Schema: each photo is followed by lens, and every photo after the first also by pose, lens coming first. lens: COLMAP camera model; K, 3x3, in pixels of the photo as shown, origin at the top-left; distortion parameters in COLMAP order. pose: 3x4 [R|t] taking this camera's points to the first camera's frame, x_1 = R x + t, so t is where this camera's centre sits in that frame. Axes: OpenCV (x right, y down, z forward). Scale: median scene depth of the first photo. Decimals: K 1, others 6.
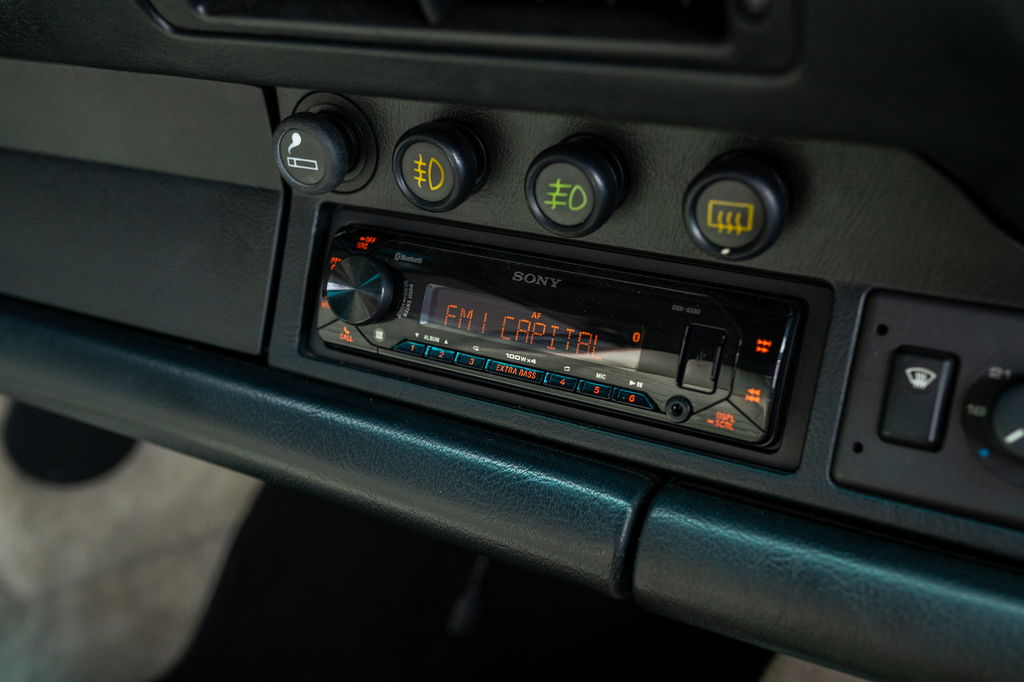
lens RADIAL K [[1020.4, 0, 514.3], [0, 1020.4, 342.4], [0, 0, 1]] dist [0.002485, 0.000000]
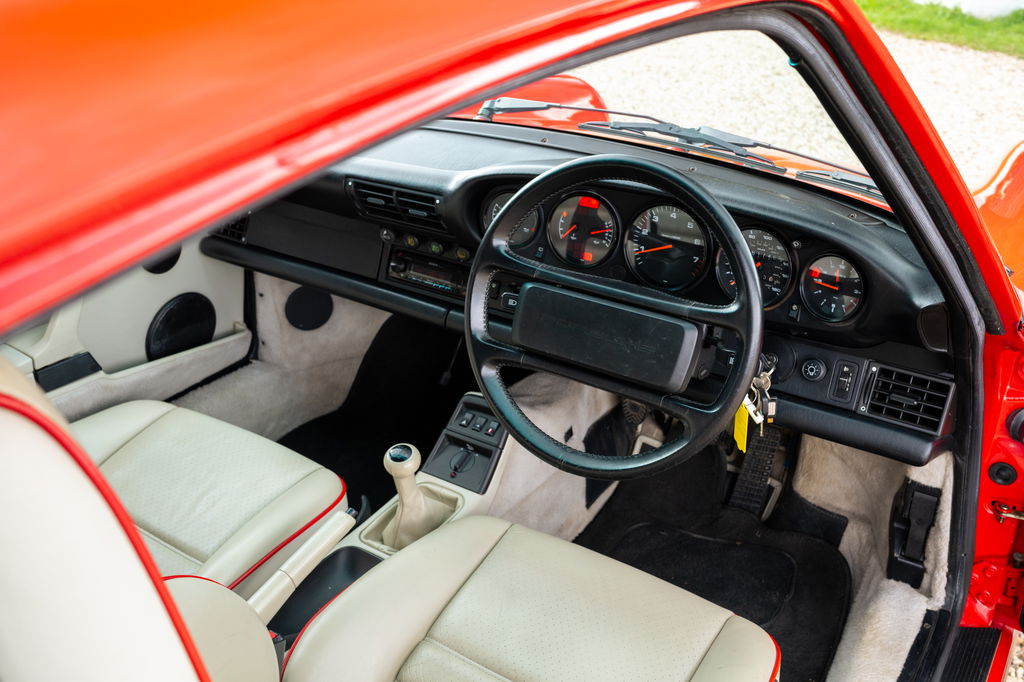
lens RADIAL K [[1020.4, 0, 510.6], [0, 1020.4, 340.8], [0, 0, 1]] dist [0.002485, 0.000000]
pose [[0.992426, 0.038004, -0.116815, 0.863166], [-0.031360, 0.997812, 0.058197, 0.003659], [0.118771, -0.054093, 0.991447, -3.357967]]
